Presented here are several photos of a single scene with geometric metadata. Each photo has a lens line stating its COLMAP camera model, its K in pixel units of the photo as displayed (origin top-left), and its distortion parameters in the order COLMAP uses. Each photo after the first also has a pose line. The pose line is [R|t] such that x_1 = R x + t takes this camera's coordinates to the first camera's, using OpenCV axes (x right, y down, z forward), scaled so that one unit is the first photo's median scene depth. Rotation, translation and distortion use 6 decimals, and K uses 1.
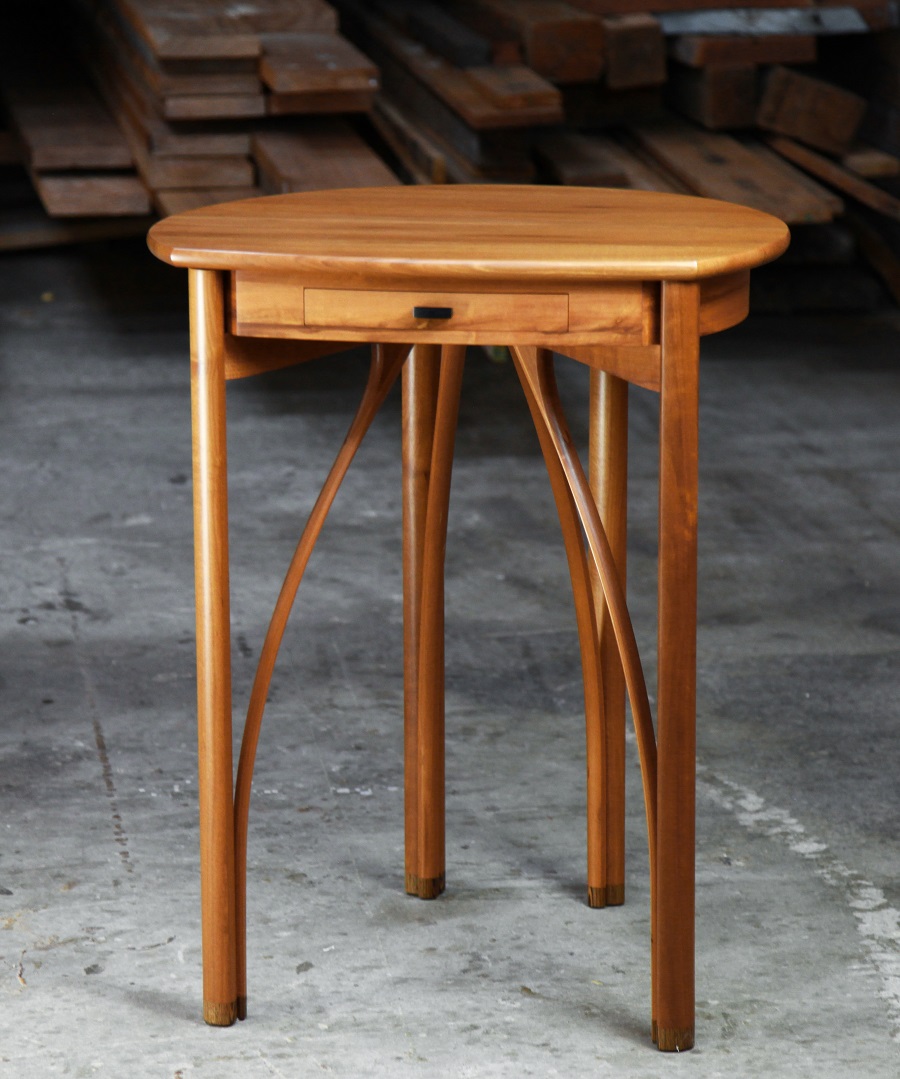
lens RADIAL K [[3017.1, 0, 450.0], [0, 3017.1, 539.5], [0, 0, 1]] dist [0.281005, -0.280331]
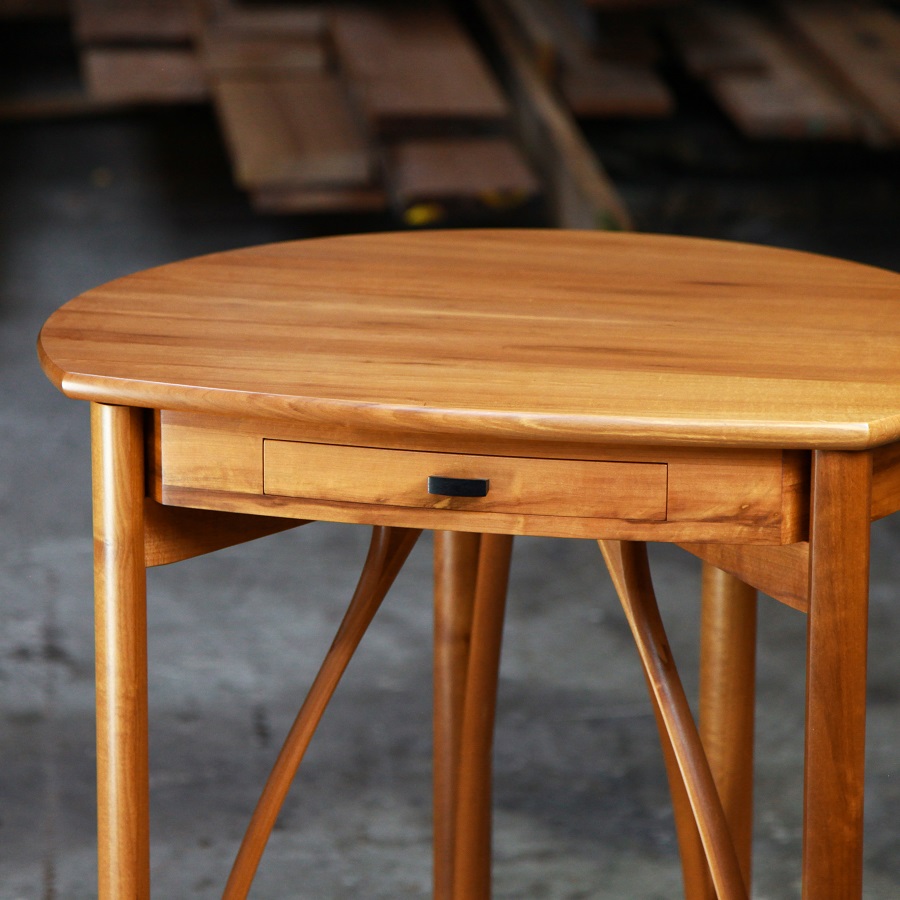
lens RADIAL K [[3200.2, 0, 502.6], [0, 3200.2, 450.1], [0, 0, 1]] dist [0.258857, 4.114382]
pose [[0.999660, 0.016375, -0.020296, 0.017453], [-0.015993, 0.999695, 0.018837, -0.094657], [0.020598, -0.018506, 0.999617, 0.309729]]
